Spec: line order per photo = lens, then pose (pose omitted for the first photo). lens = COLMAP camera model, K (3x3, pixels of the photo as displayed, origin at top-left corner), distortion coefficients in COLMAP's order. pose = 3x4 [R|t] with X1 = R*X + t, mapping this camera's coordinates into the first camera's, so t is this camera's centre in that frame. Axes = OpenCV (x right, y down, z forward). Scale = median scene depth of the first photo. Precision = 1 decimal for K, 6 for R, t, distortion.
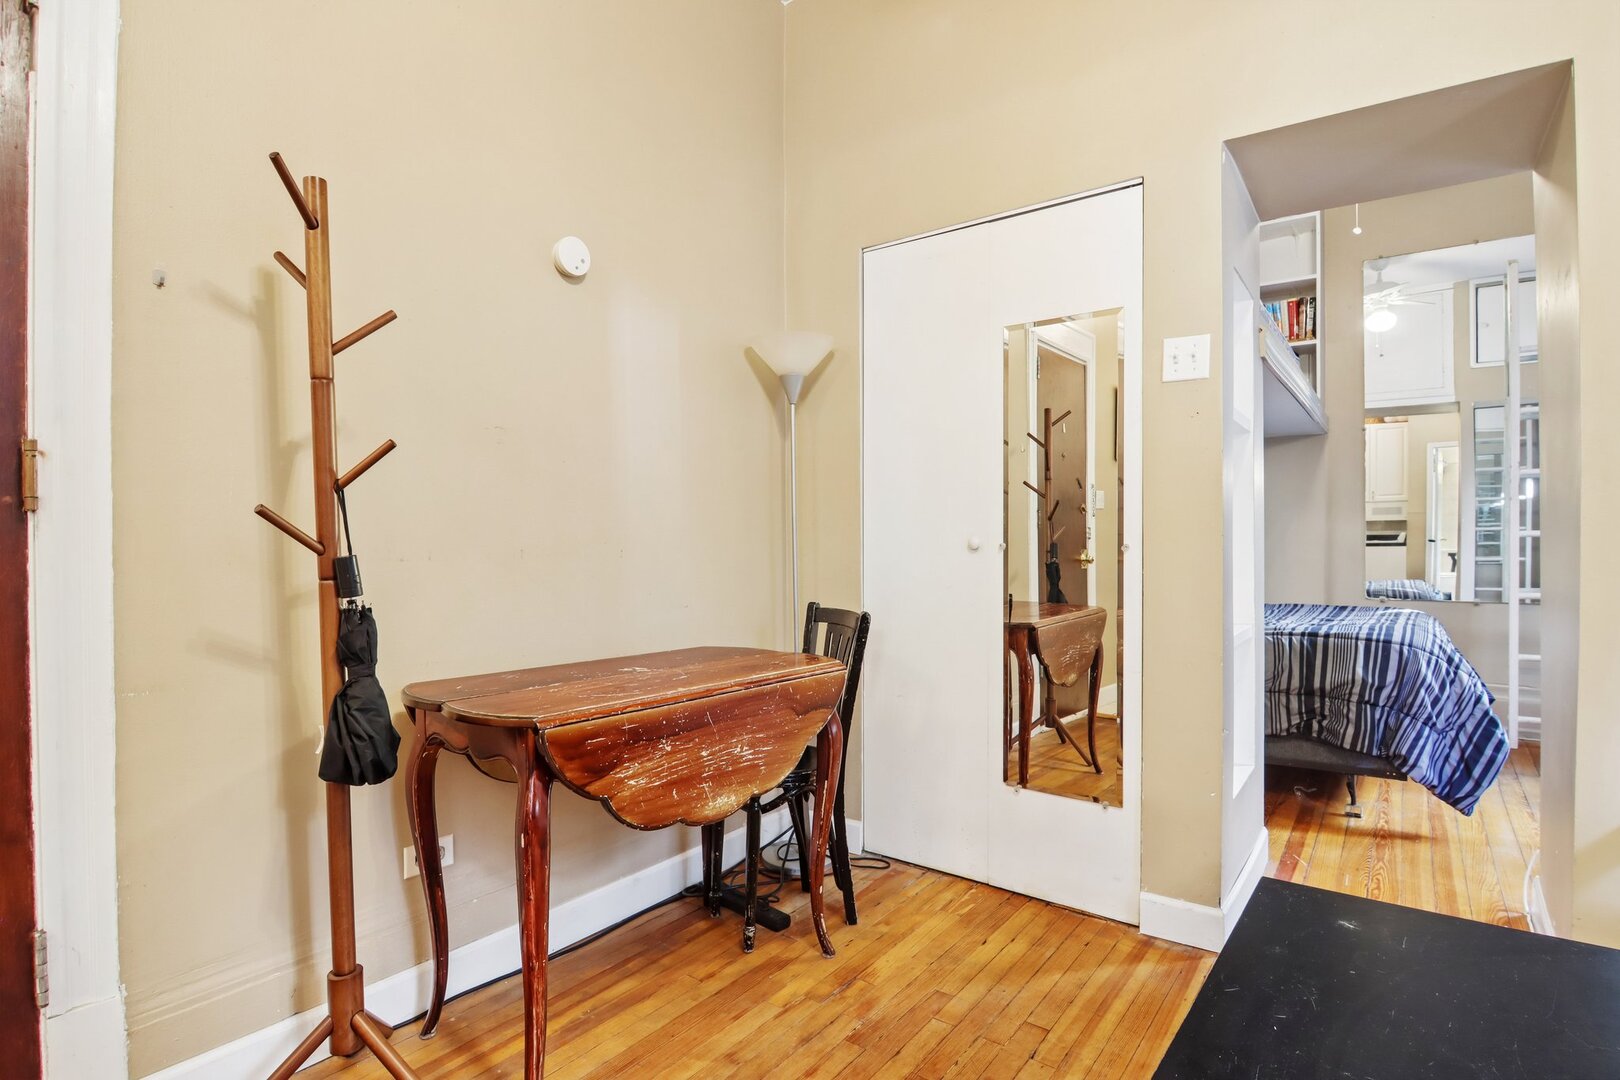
lens RADIAL K [[822.5, 0, 820.4], [0, 822.5, 536.4], [0, 0, 1]] dist [-0.011231, -0.008062]
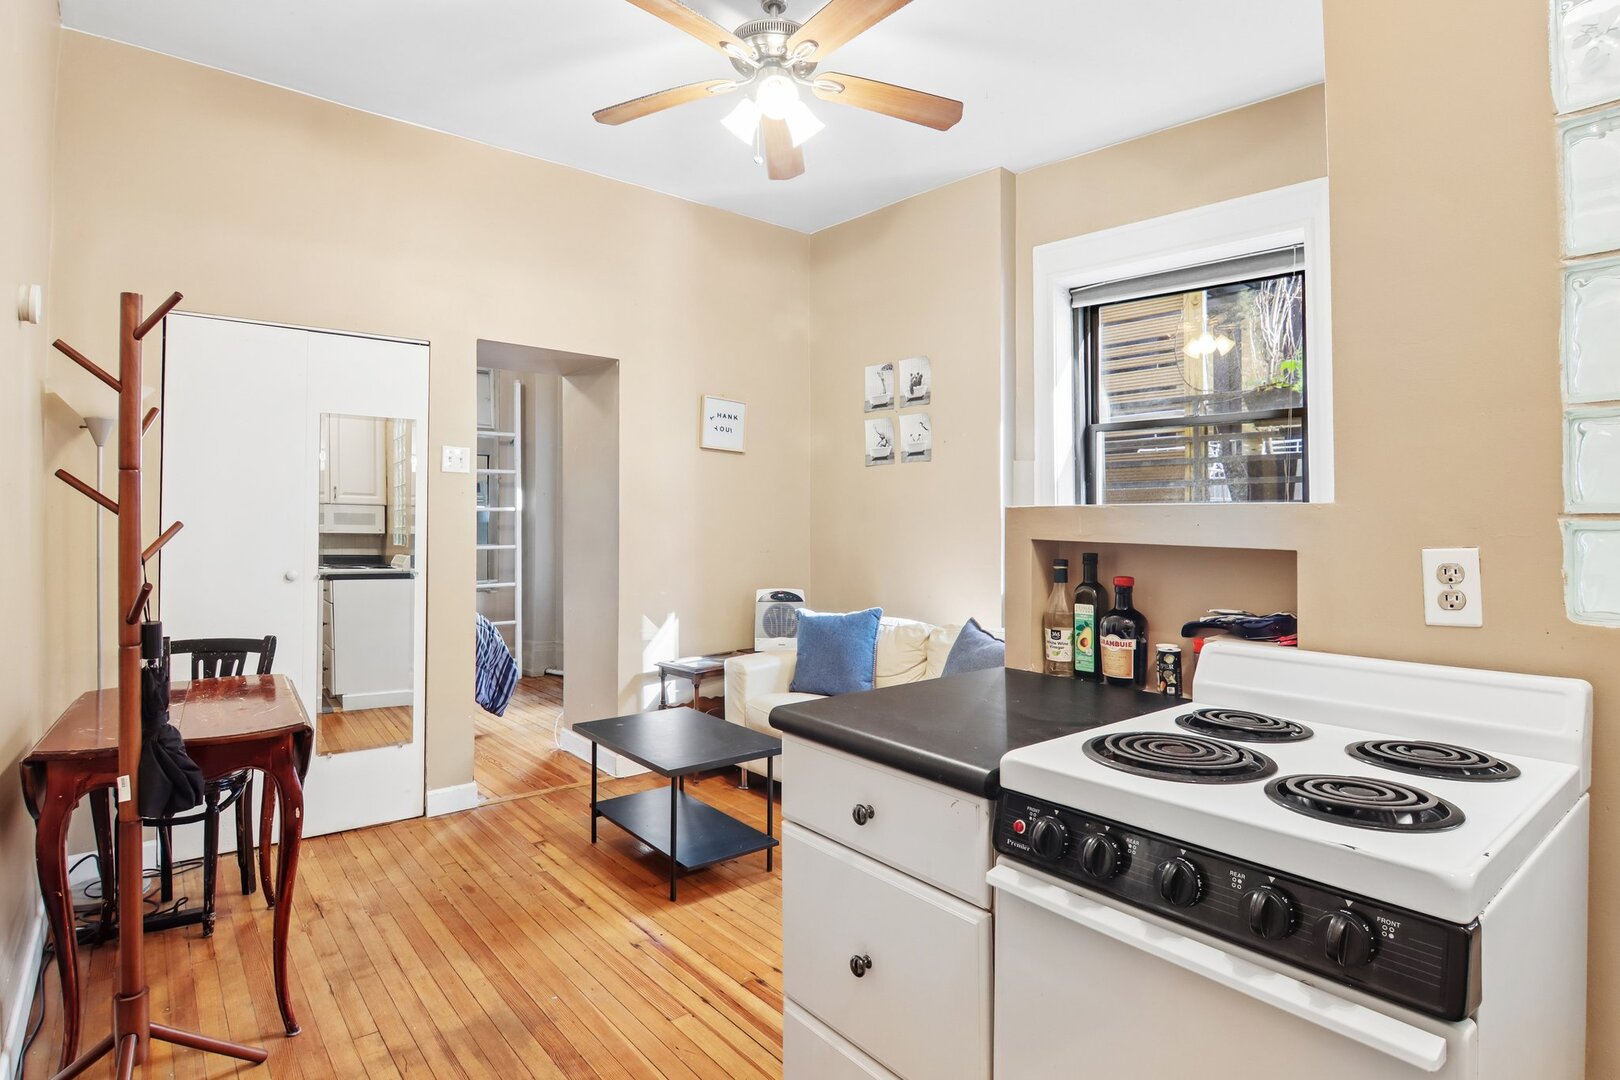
lens RADIAL K [[822.5, 0, 821.2], [0, 822.5, 506.0], [0, 0, 1]] dist [-0.011231, -0.008062]
pose [[0.244969, 0.028955, 0.969098, -0.735202], [0.000945, 0.999546, -0.030103, -0.052010], [-0.969530, 0.008291, 0.244830, -0.098951]]
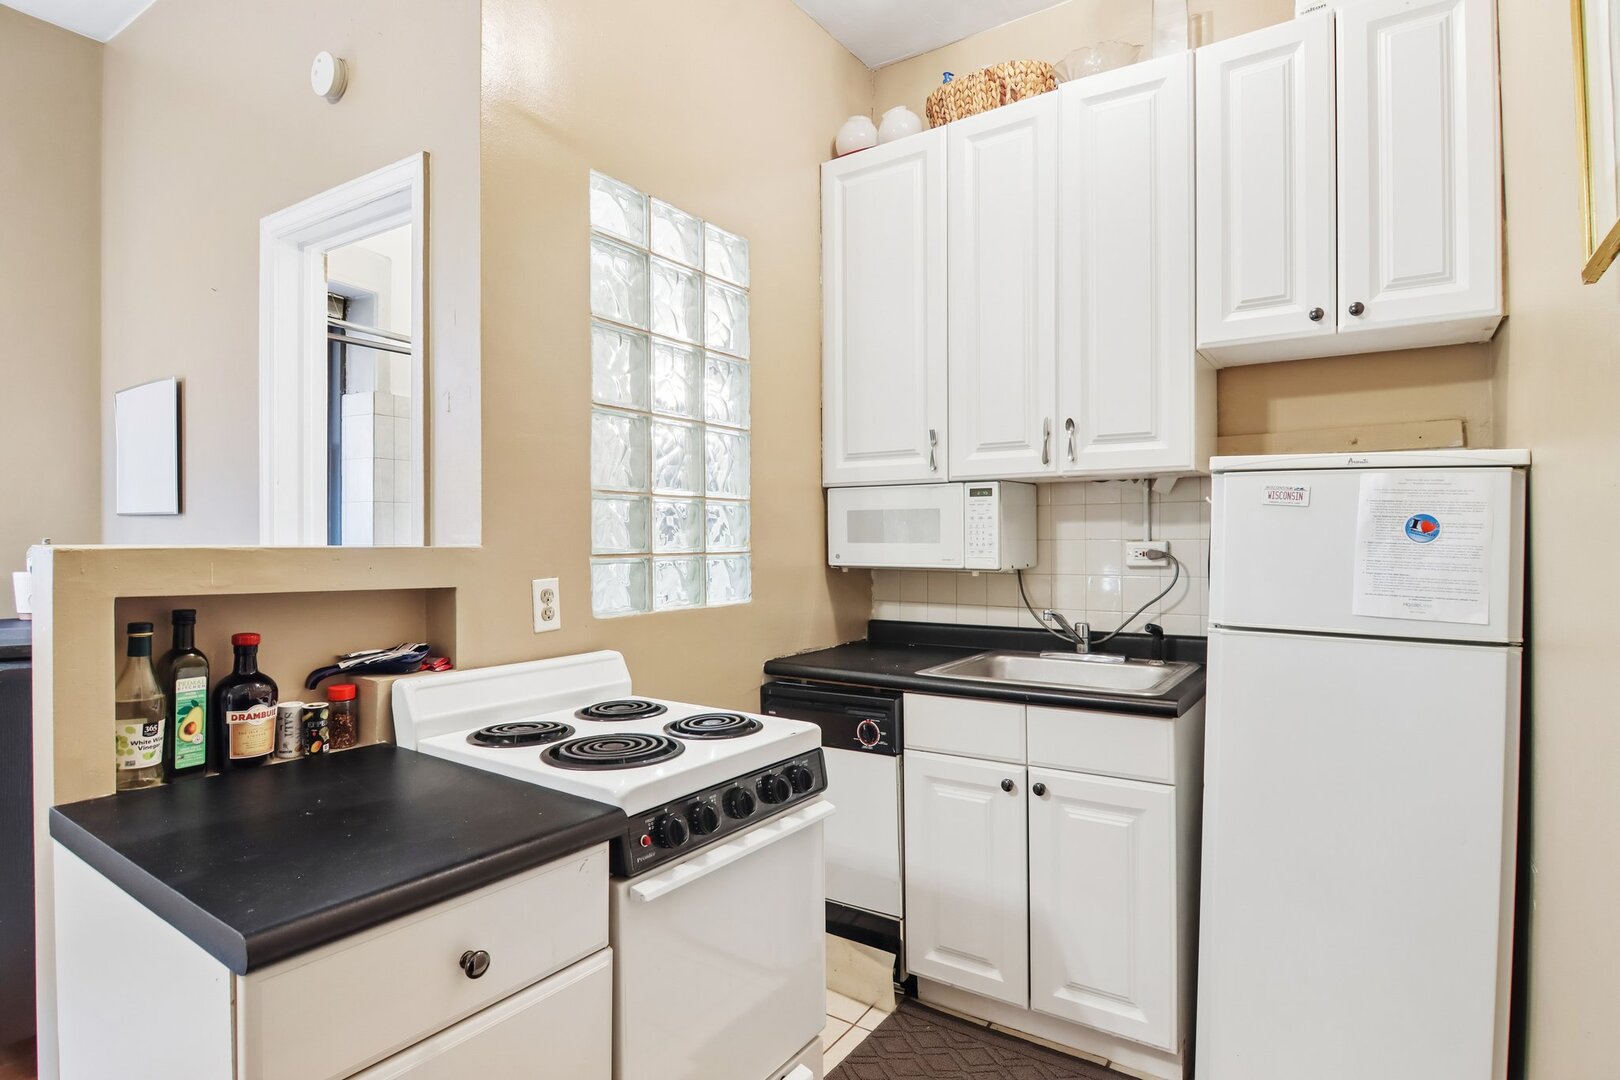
lens RADIAL K [[822.5, 0, 818.6], [0, 822.5, 543.8], [0, 0, 1]] dist [-0.011231, -0.008062]
pose [[-0.999545, 0.005275, -0.029700, -0.438141], [0.004957, 0.999930, 0.010765, -0.074515], [0.029755, 0.010613, -0.999501, 0.315117]]
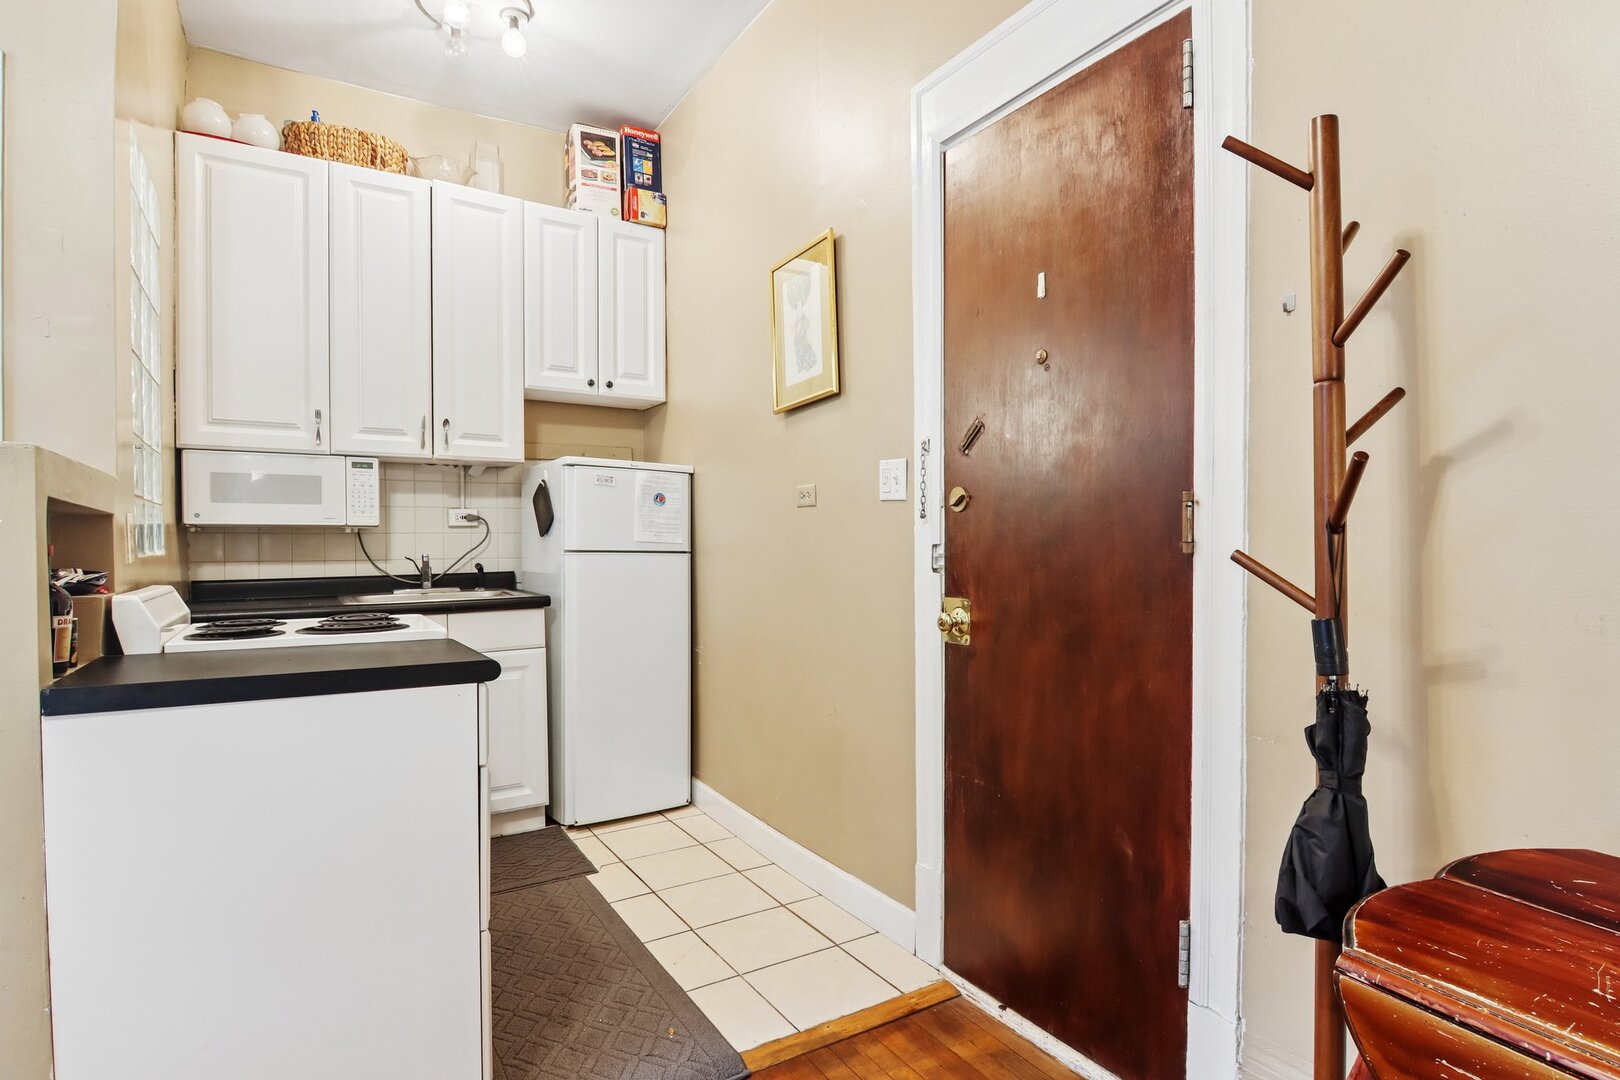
lens RADIAL K [[822.5, 0, 808.6], [0, 822.5, 549.0], [0, 0, 1]] dist [-0.011231, -0.008062]
pose [[-0.386972, 0.012409, -0.922008, 0.137893], [-0.001899, 0.999897, 0.014254, -0.023897], [0.922089, 0.007267, -0.386909, 0.429609]]
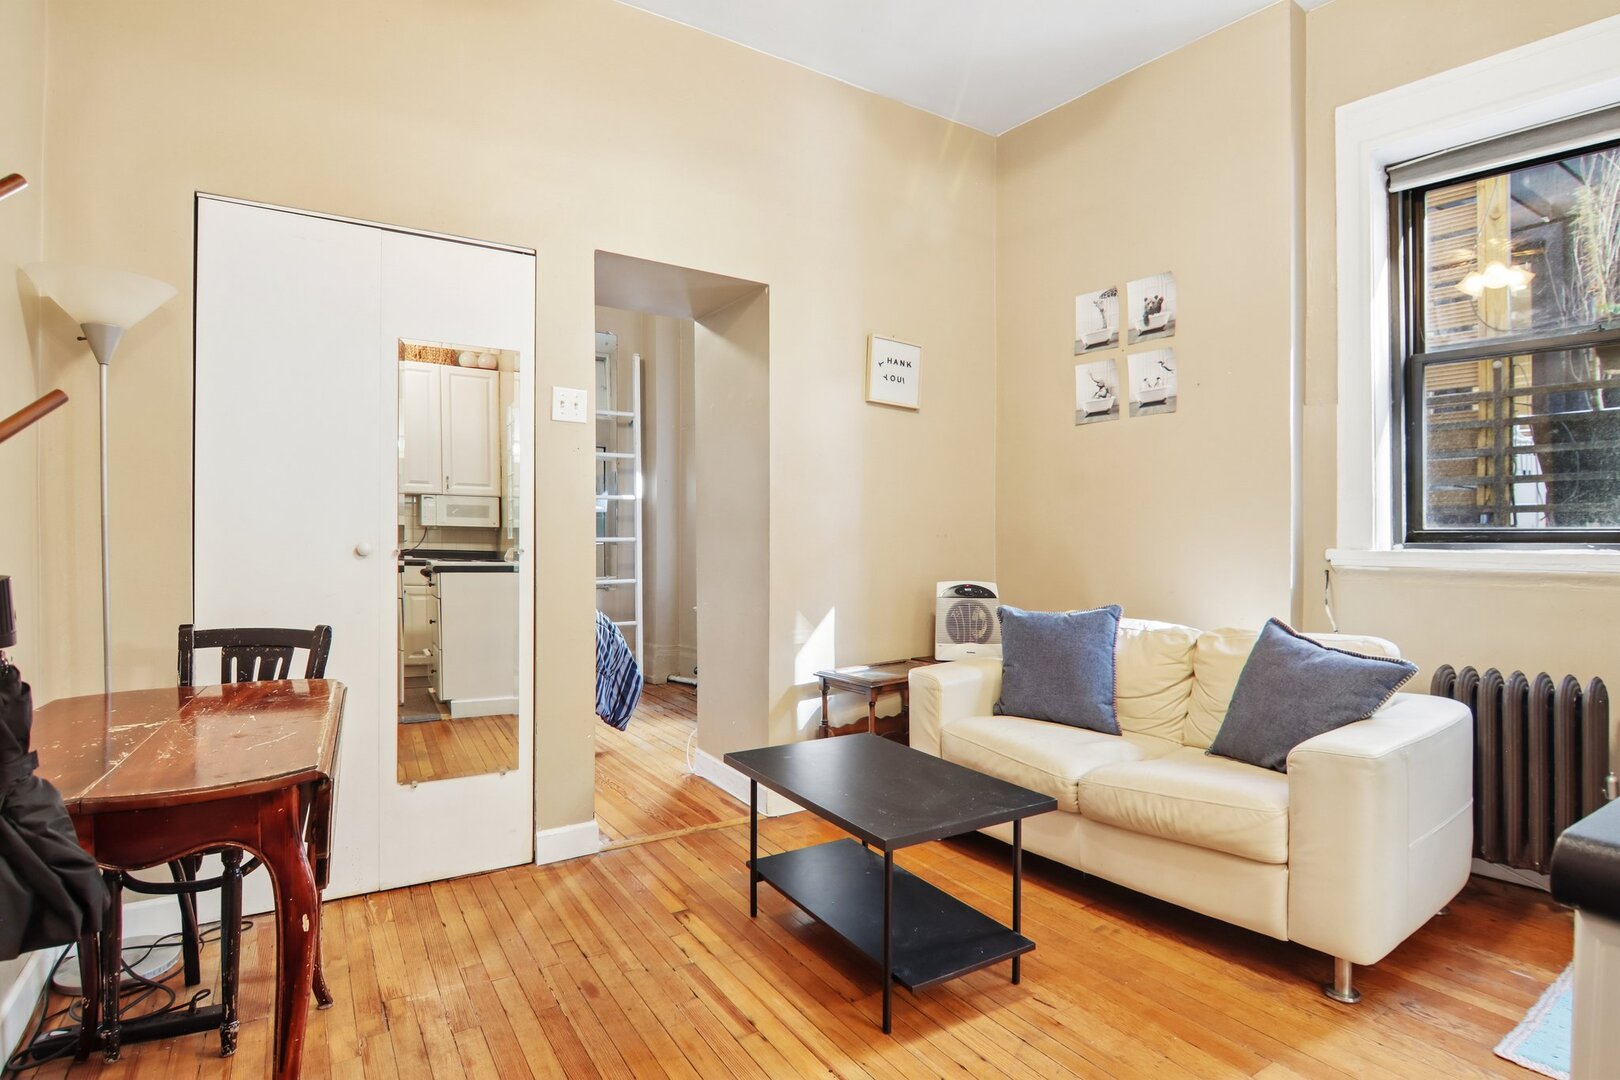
lens RADIAL K [[822.5, 0, 823.7], [0, 822.5, 531.4], [0, 0, 1]] dist [-0.011231, -0.008062]
pose [[0.361411, 0.011522, 0.932335, -0.456245], [-0.001259, 0.999929, -0.011869, -0.001432], [-0.932406, 0.003116, 0.361400, 0.116549]]
